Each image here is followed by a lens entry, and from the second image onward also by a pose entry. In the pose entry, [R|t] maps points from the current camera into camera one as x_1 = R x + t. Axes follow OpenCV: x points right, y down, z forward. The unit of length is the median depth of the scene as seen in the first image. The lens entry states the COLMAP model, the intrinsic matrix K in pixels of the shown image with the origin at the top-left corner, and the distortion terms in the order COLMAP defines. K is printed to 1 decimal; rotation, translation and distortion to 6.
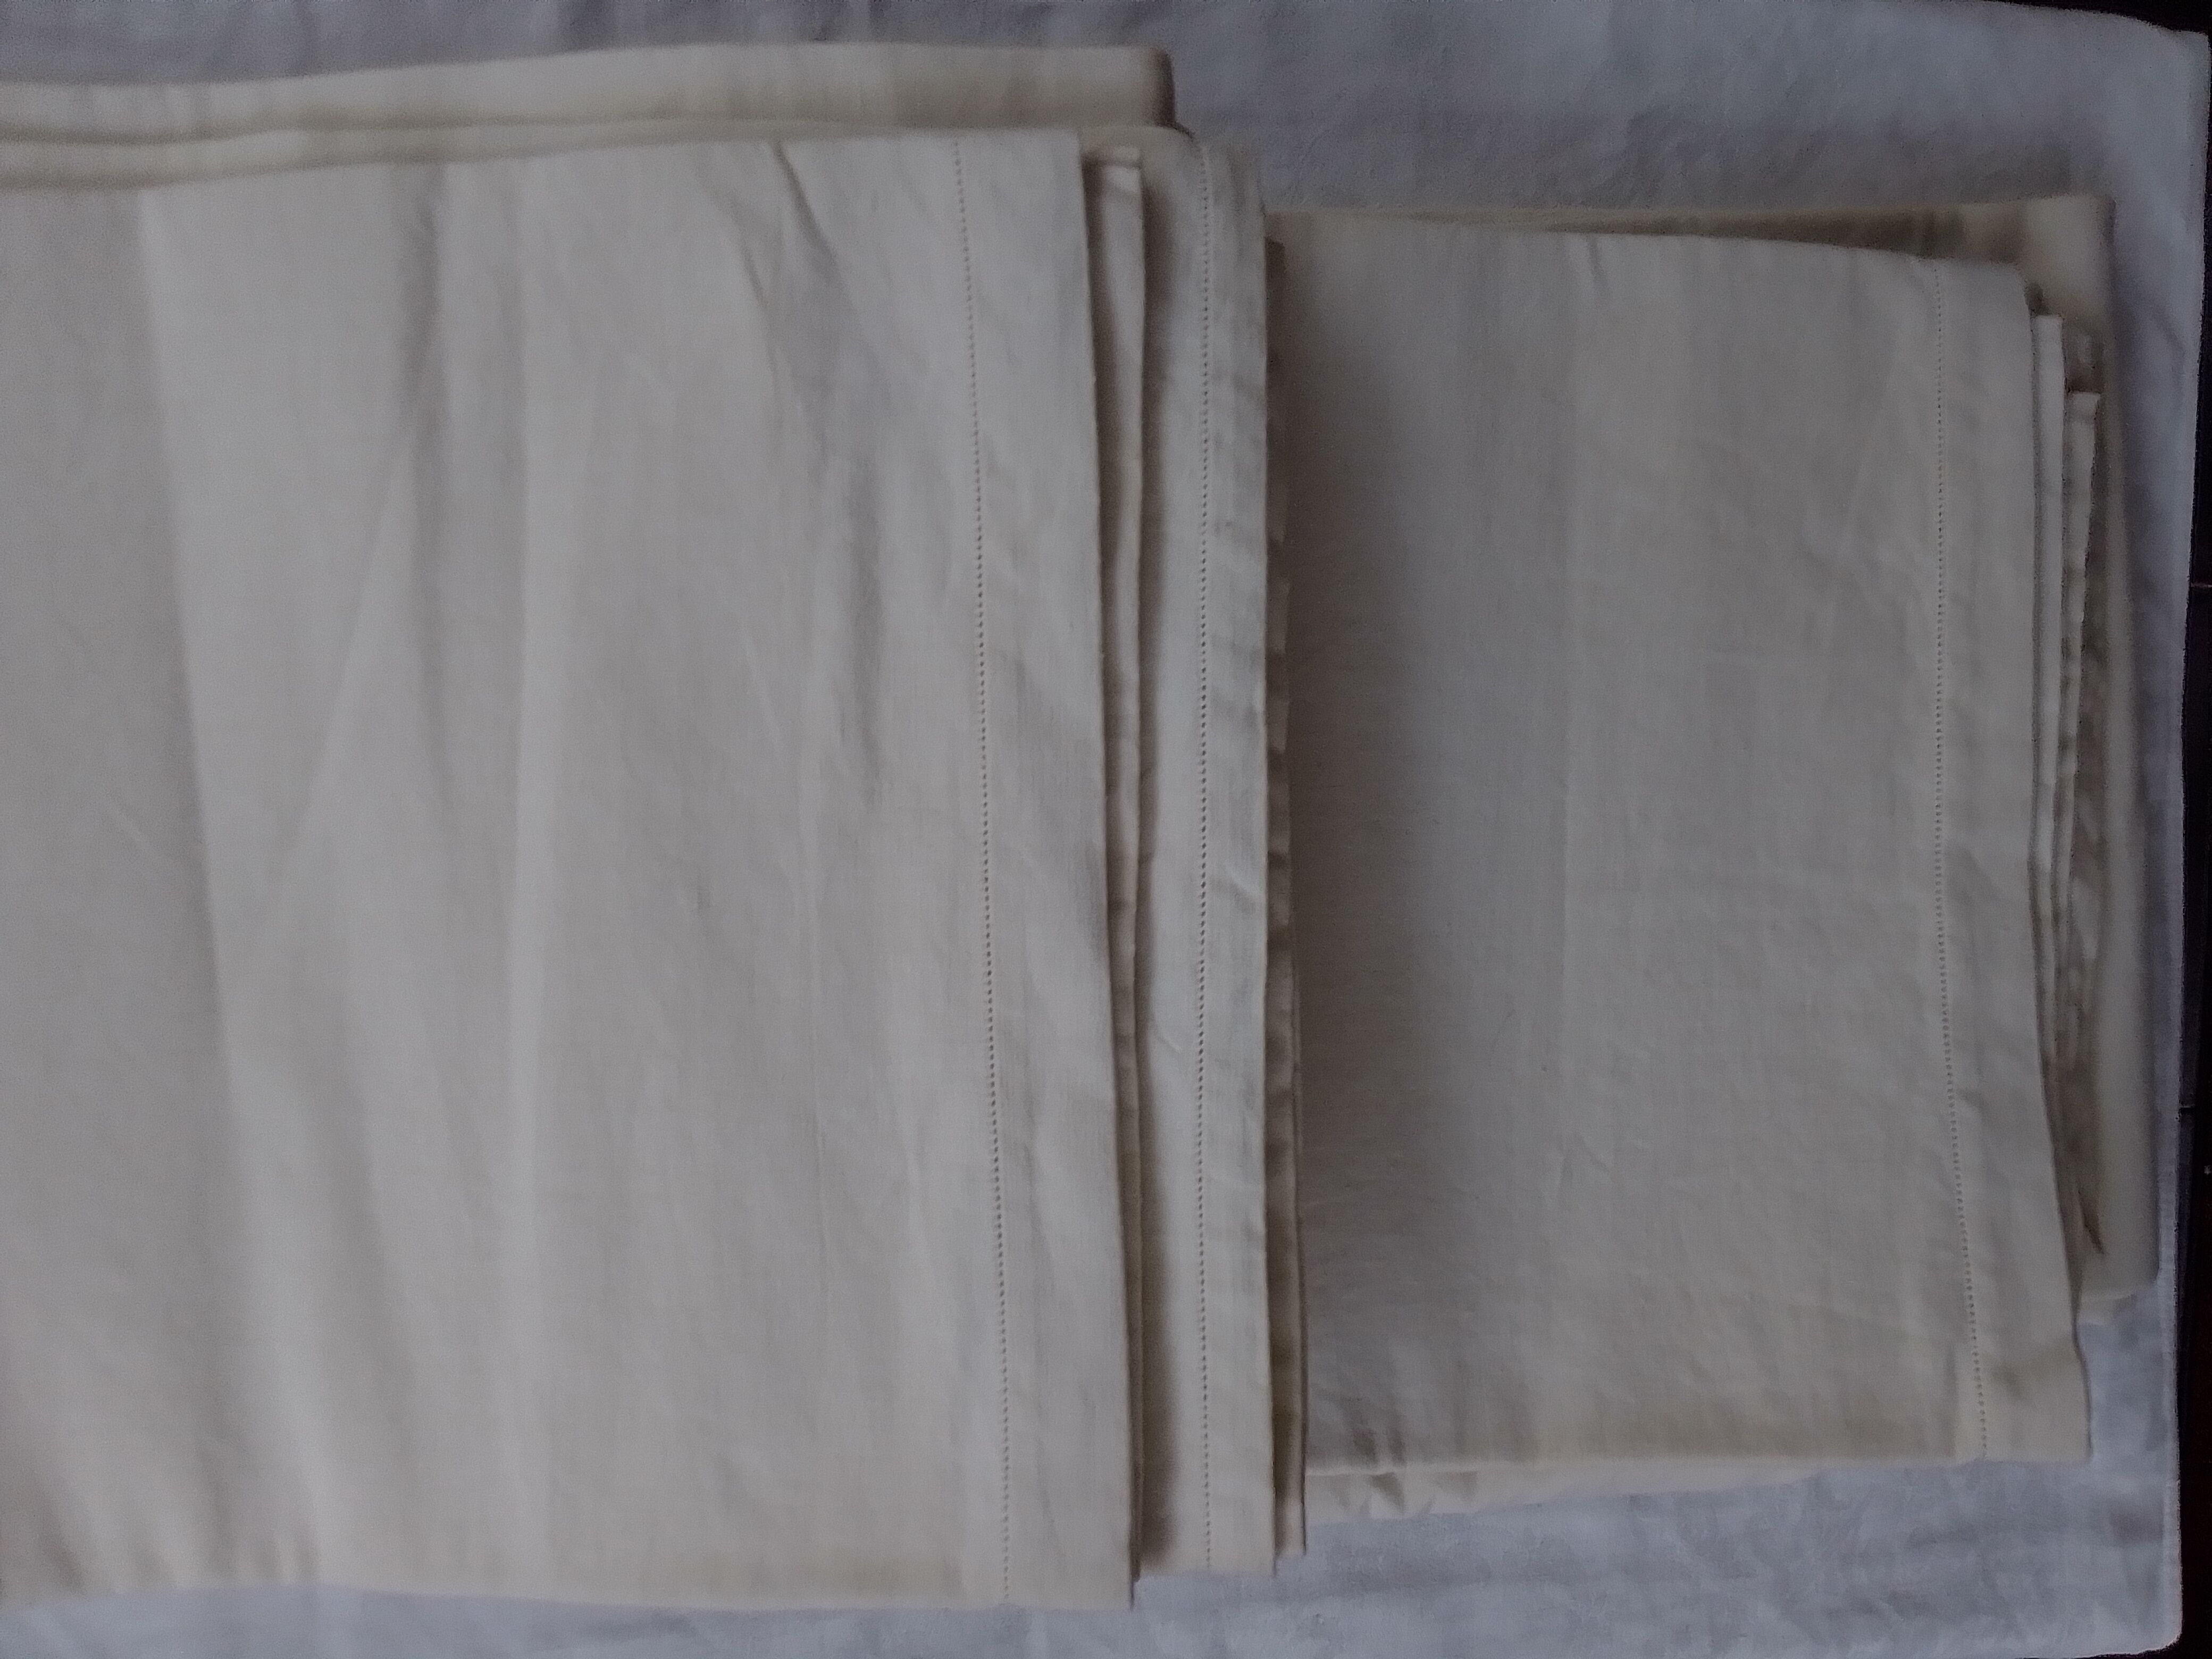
lens RADIAL K [[1911.0, 0, 1095.5], [0, 1911.0, 819.4], [0, 0, 1]] dist [-0.013163, -0.041773]
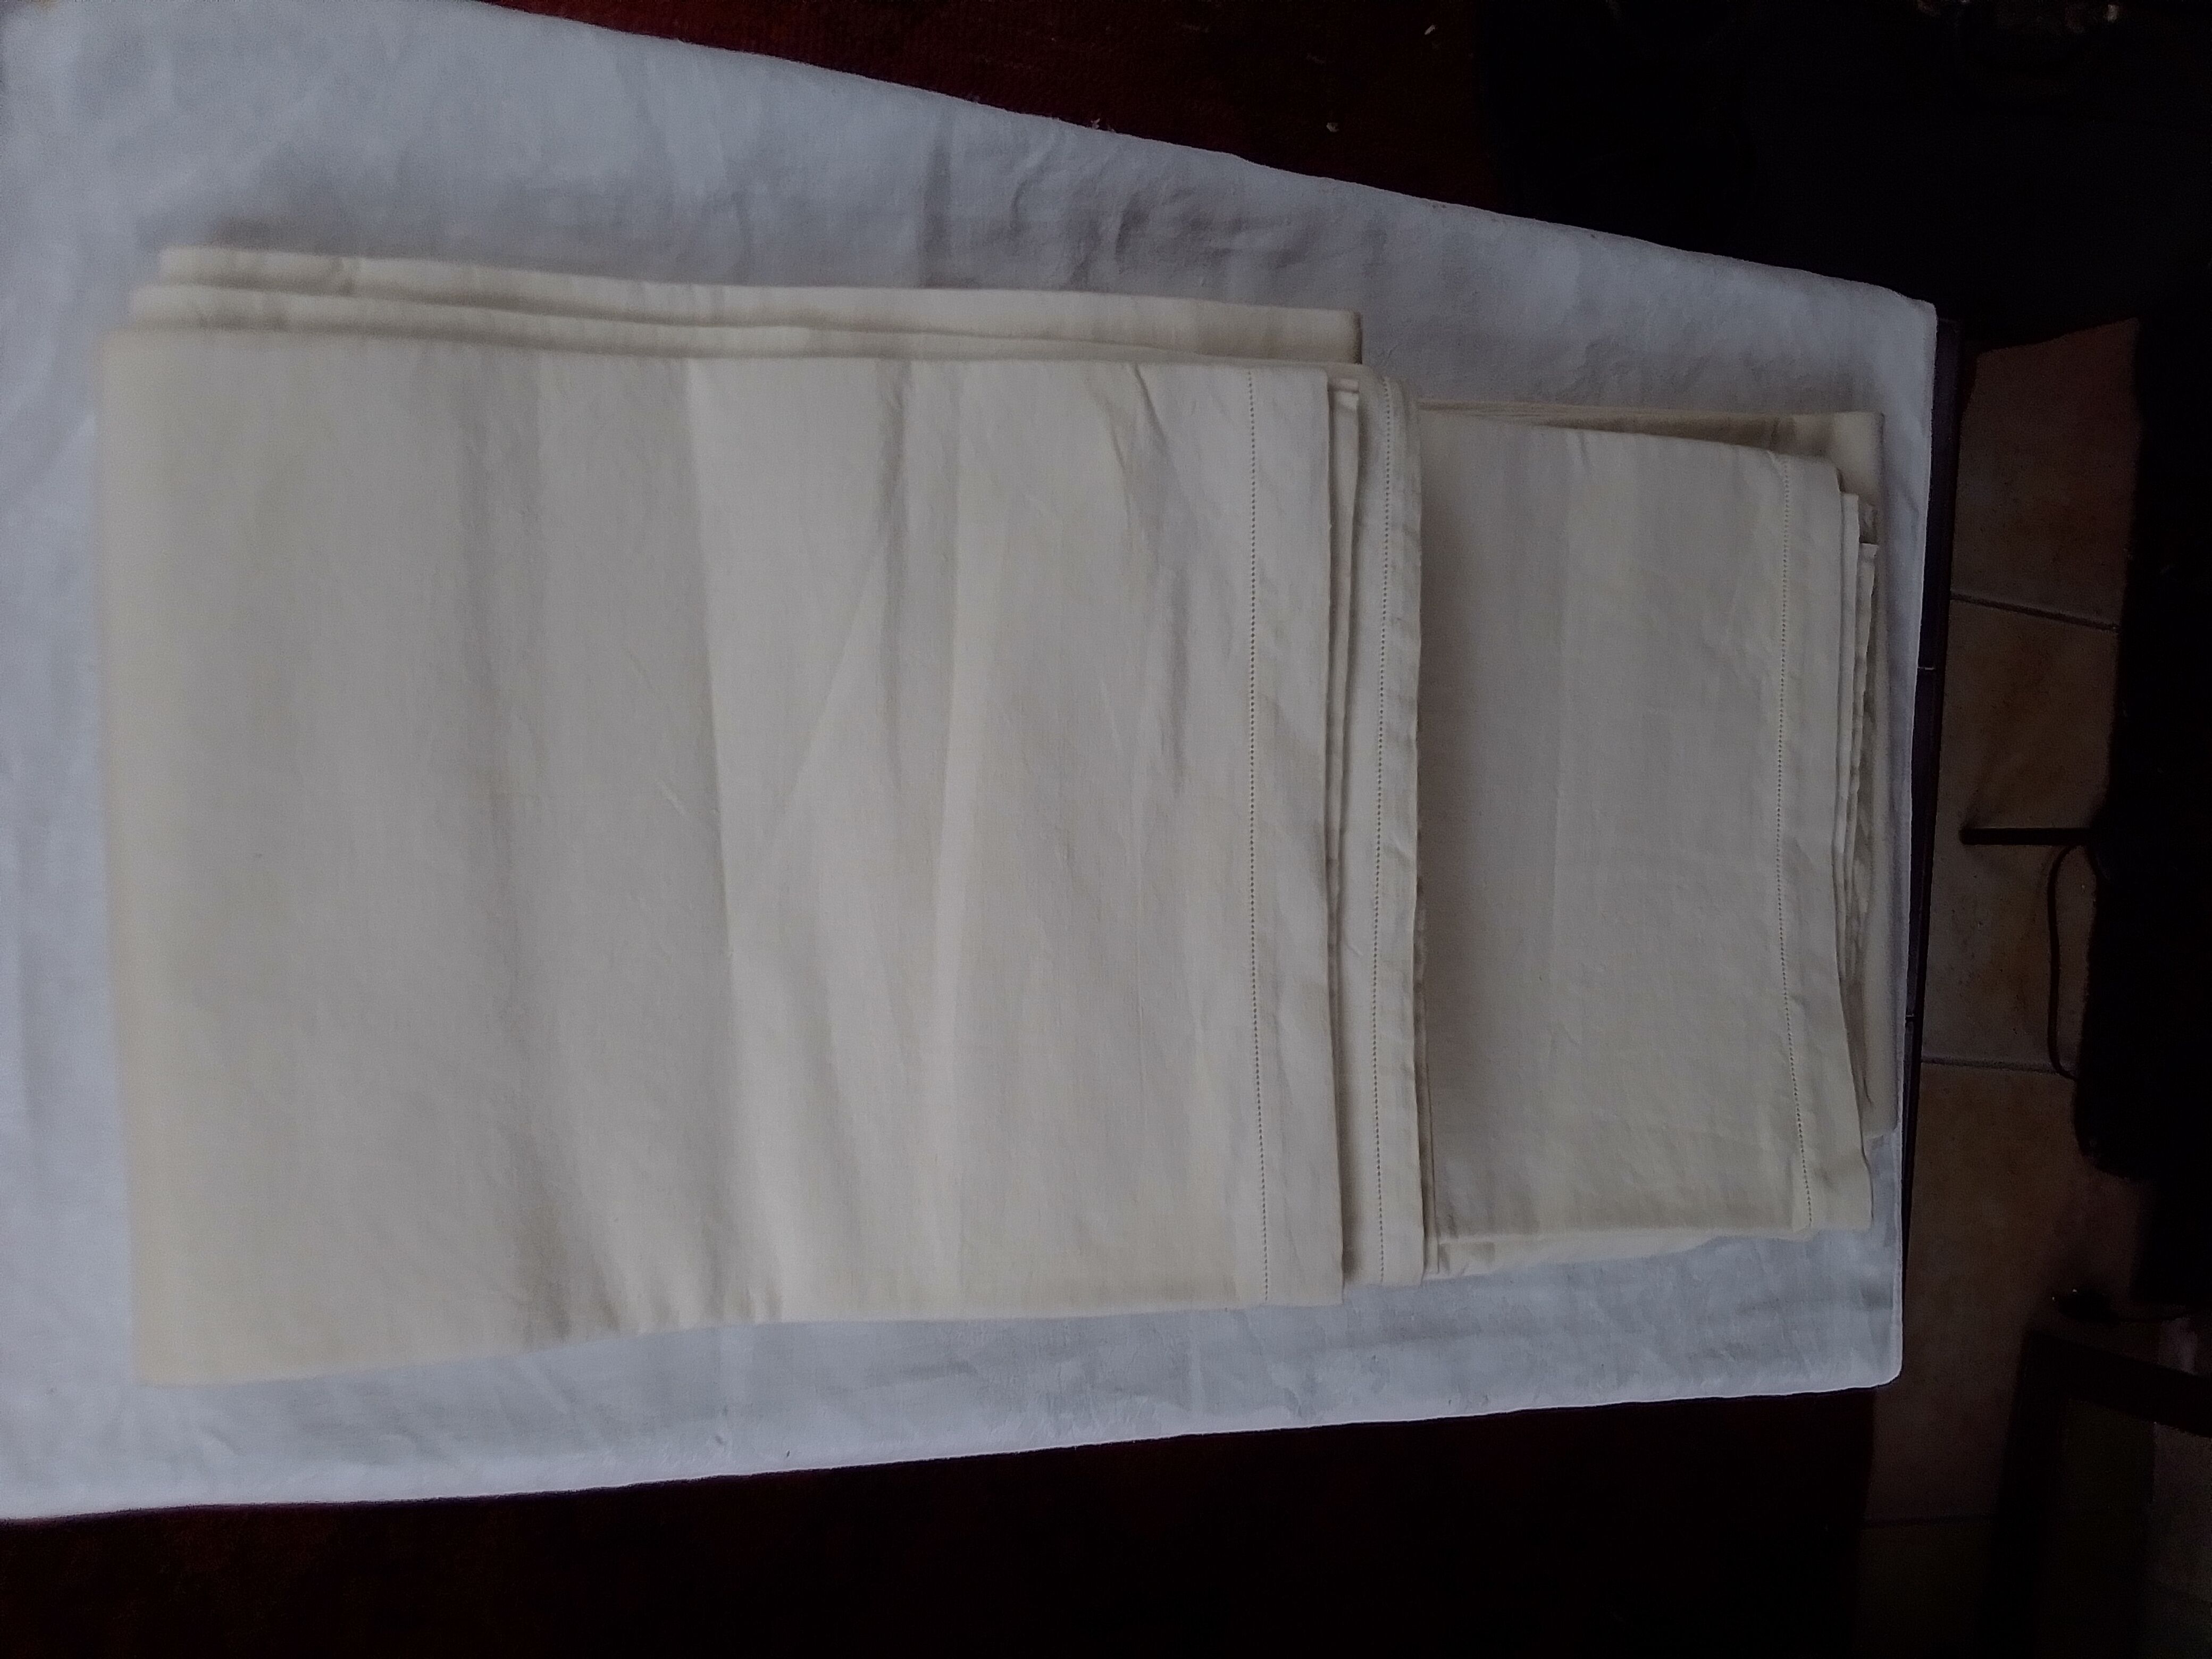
lens RADIAL K [[1911.0, 0, 1099.8], [0, 1911.0, 831.6], [0, 0, 1]] dist [-0.013163, -0.041773]
pose [[0.983418, 0.016992, 0.180554, -0.447394], [-0.016749, 0.999856, -0.002874, 0.028209], [-0.180577, -0.000198, 0.983561, -0.496789]]
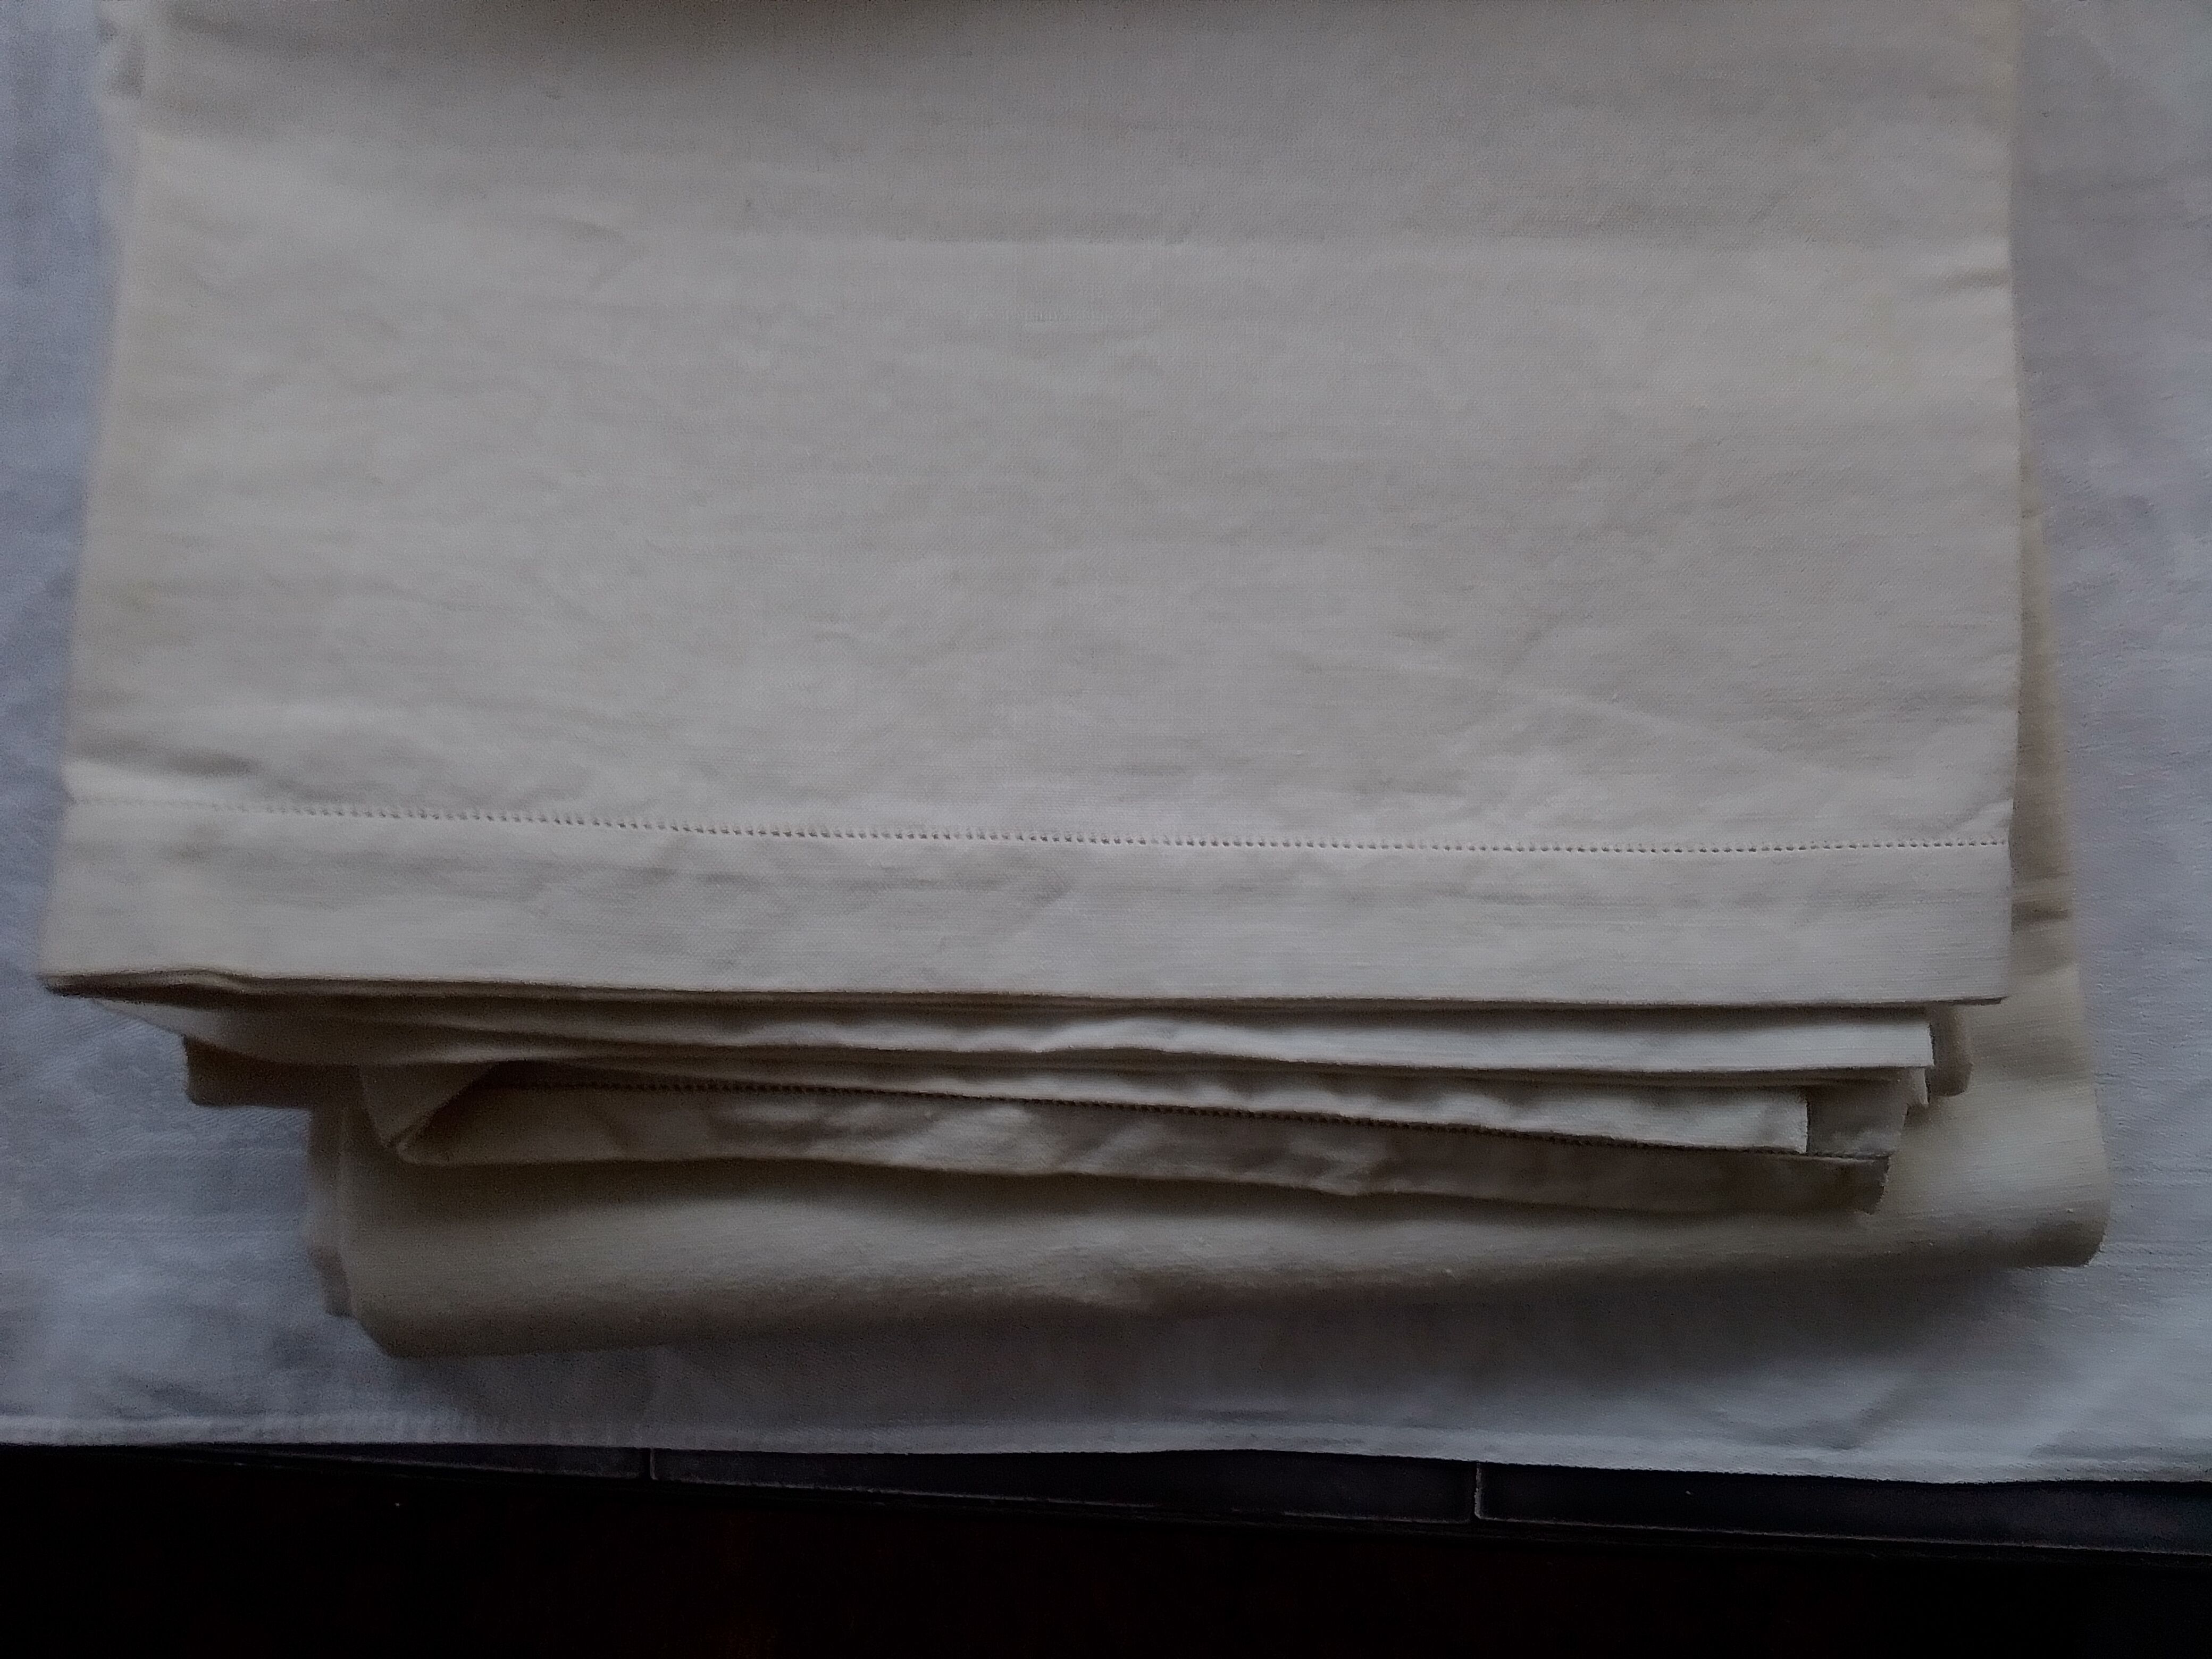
lens RADIAL K [[1911.0, 0, 1121.3], [0, 1911.0, 826.4], [0, 0, 1]] dist [-0.013163, -0.041773]
pose [[-0.008403, 0.981474, -0.191412, 0.666892], [-0.999696, -0.012686, -0.021163, 0.015856], [-0.023199, 0.191175, 0.981282, 0.454128]]
